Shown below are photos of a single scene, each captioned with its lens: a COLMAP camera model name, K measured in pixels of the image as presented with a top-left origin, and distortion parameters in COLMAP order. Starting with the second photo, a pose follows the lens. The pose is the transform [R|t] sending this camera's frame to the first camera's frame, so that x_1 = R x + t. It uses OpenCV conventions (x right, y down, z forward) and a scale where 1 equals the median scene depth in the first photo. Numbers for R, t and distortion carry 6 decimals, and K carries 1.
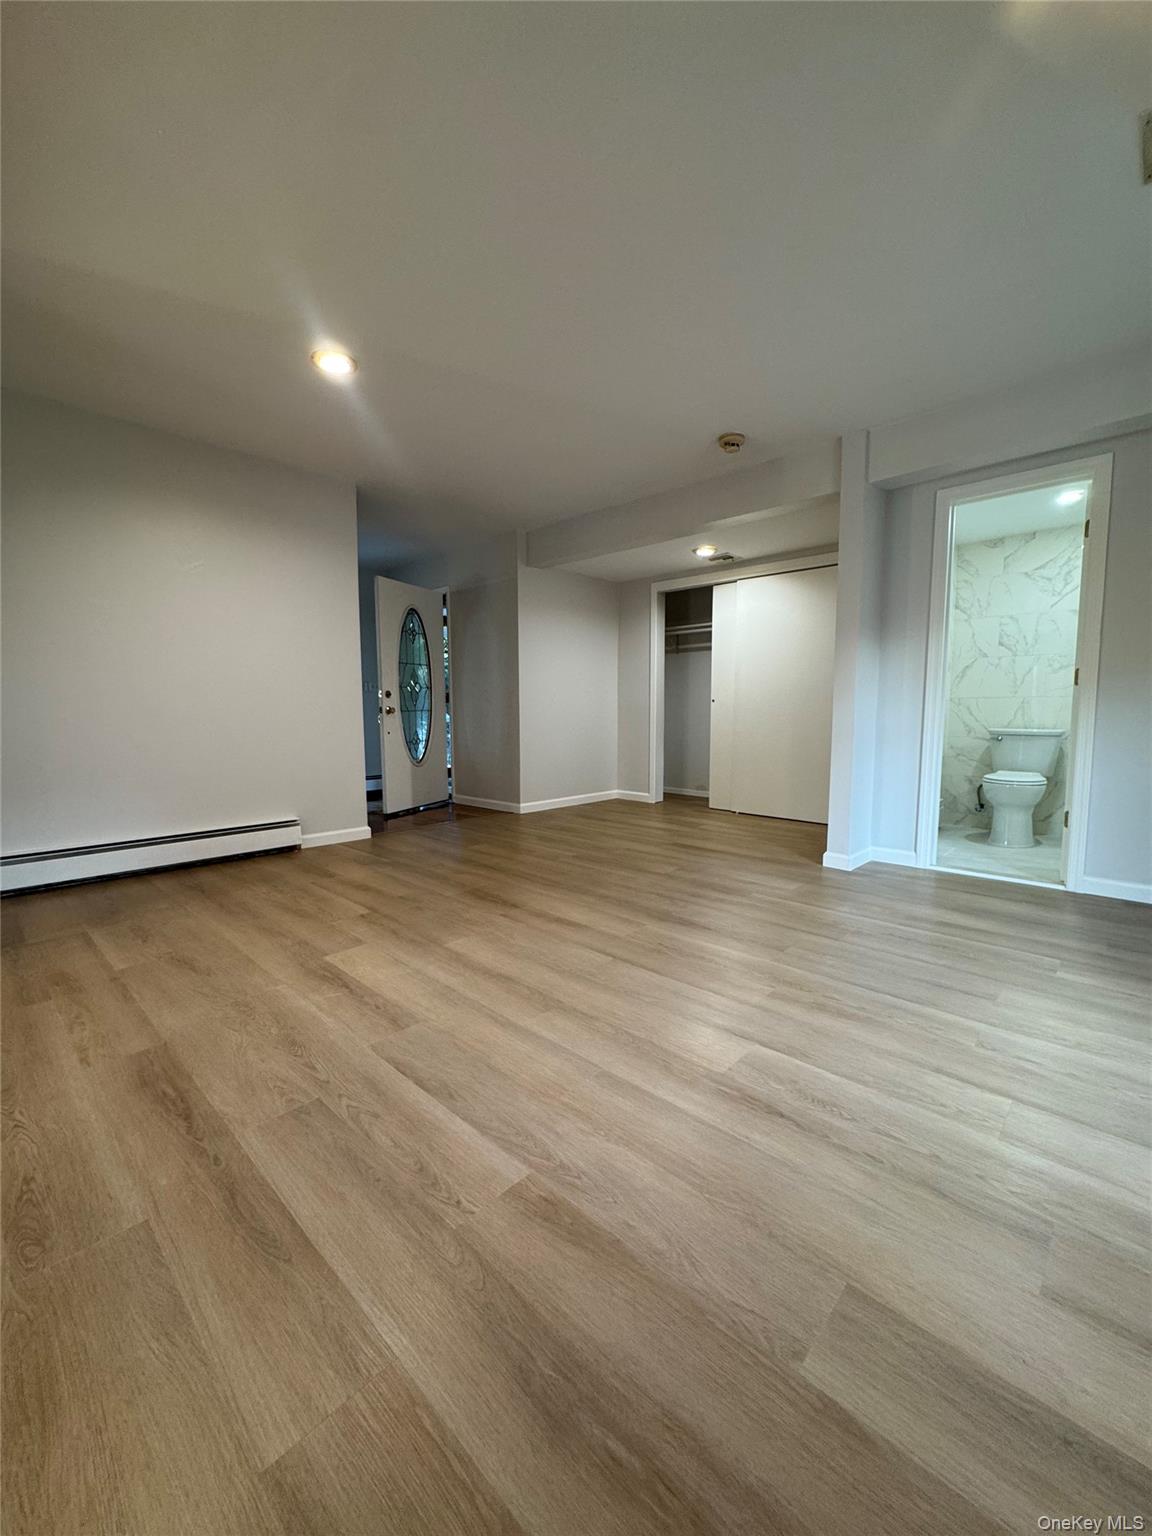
lens RADIAL K [[614.9, 0, 577.7], [0, 614.9, 770.9], [0, 0, 1]] dist [-0.002304, -0.000058]
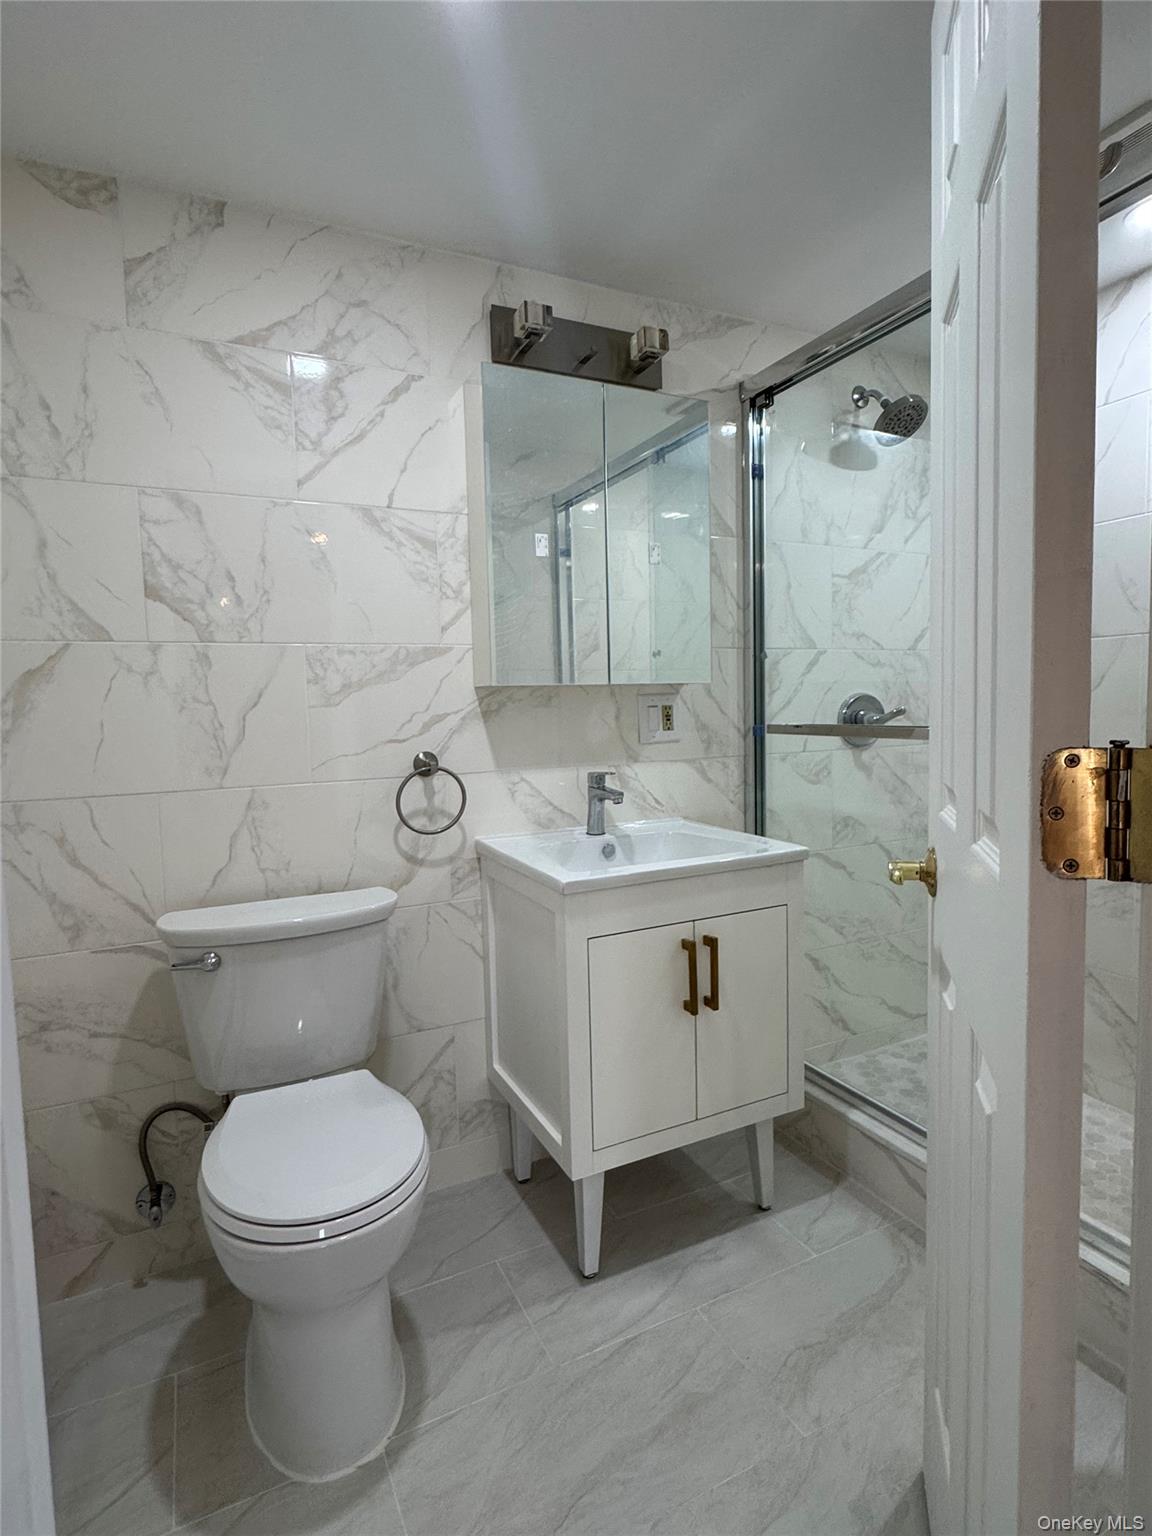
lens RADIAL K [[807.1, 0, 580.3], [0, 807.1, 765.8], [0, 0, 1]] dist [0.000050, 0.000589]
pose [[0.351798, -0.084589, 0.932246, 0.425168], [0.104310, 0.993249, 0.050761, -0.131620], [-0.930246, 0.079385, 0.358246, 0.714039]]
